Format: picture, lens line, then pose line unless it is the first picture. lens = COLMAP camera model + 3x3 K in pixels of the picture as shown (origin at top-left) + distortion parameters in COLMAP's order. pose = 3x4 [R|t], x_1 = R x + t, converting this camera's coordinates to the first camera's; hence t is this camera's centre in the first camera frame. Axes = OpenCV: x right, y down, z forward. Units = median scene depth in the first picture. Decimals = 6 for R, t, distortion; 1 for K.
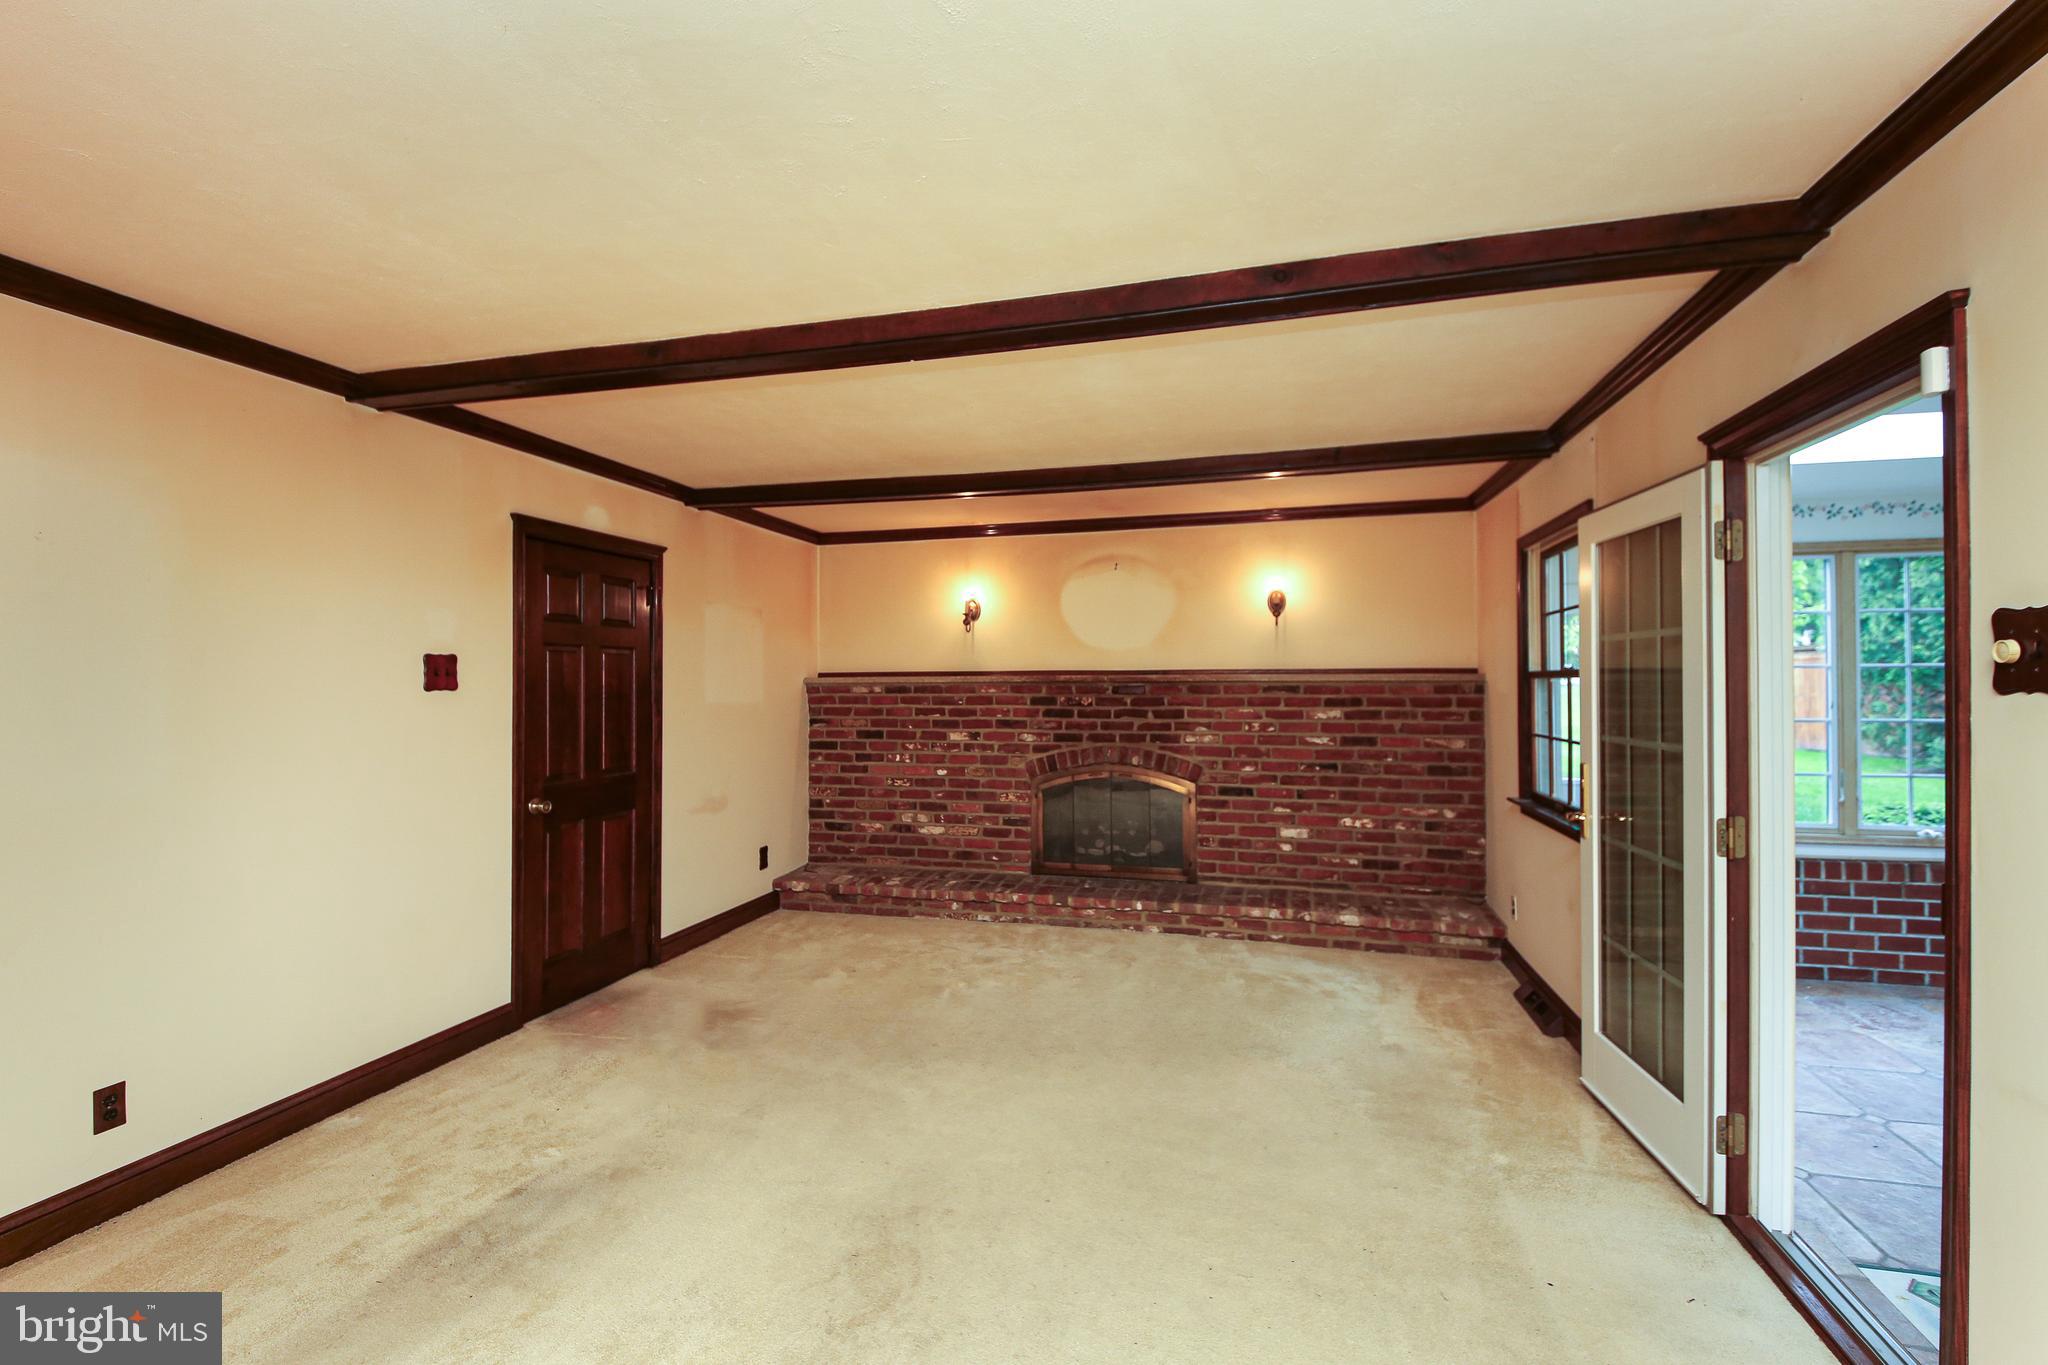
lens RADIAL K [[873.5, 0, 1025.4], [0, 873.5, 675.2], [0, 0, 1]] dist [0.056806, -0.037225]
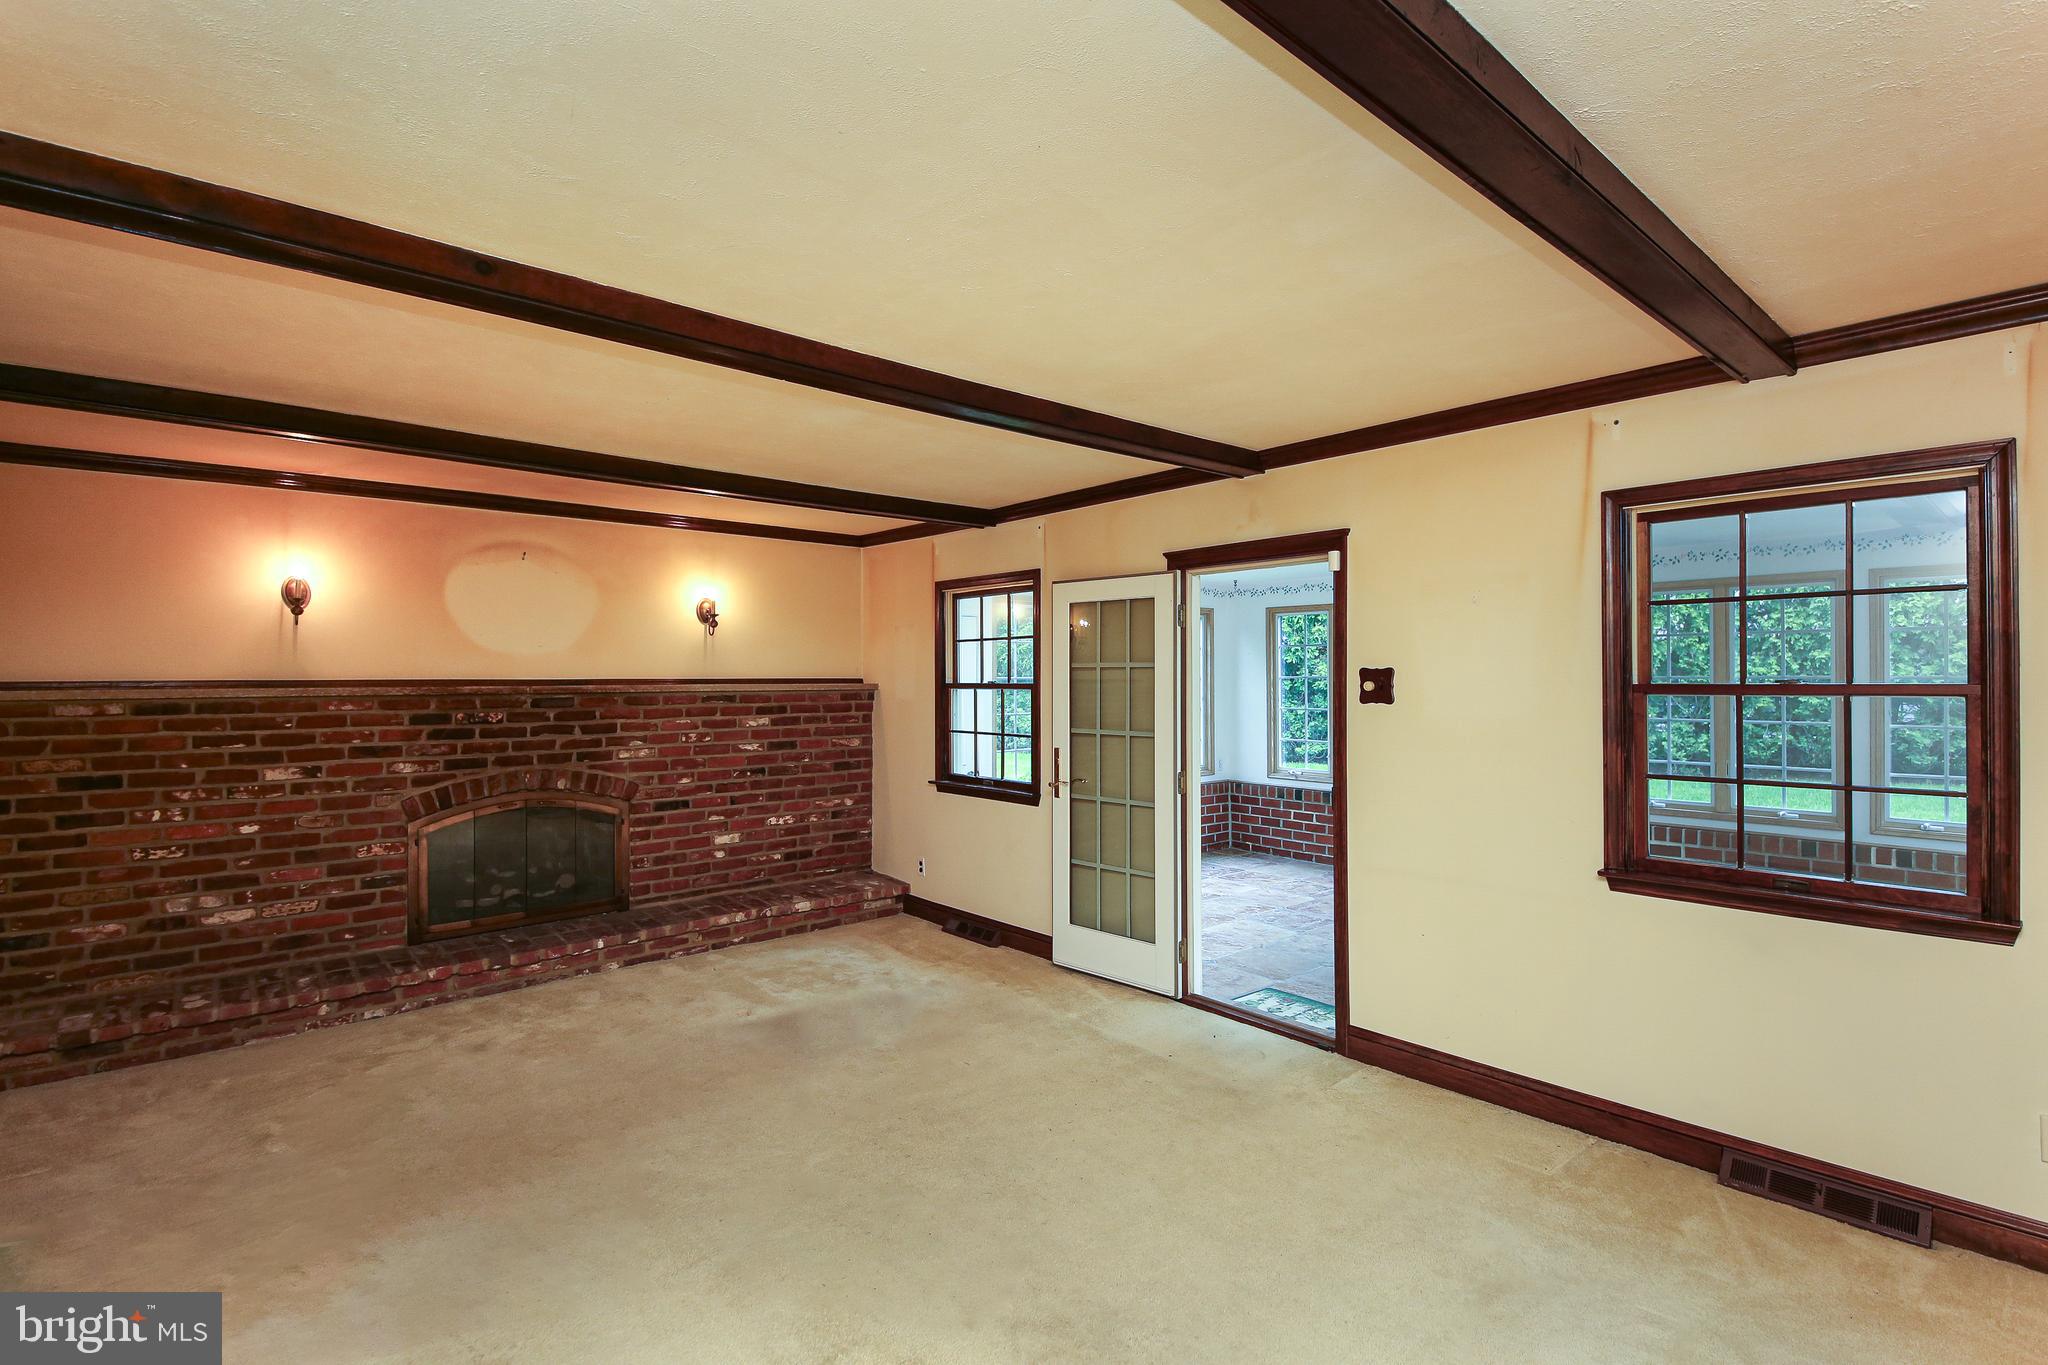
lens RADIAL K [[965.8, 0, 1018.9], [0, 965.8, 672.0], [0, 0, 1]] dist [0.052875, -0.043786]
pose [[0.555909, 0.005061, 0.831228, -0.444018], [-0.005748, 0.999981, -0.002244, -0.014431], [-0.831223, -0.003531, 0.555928, 0.086756]]
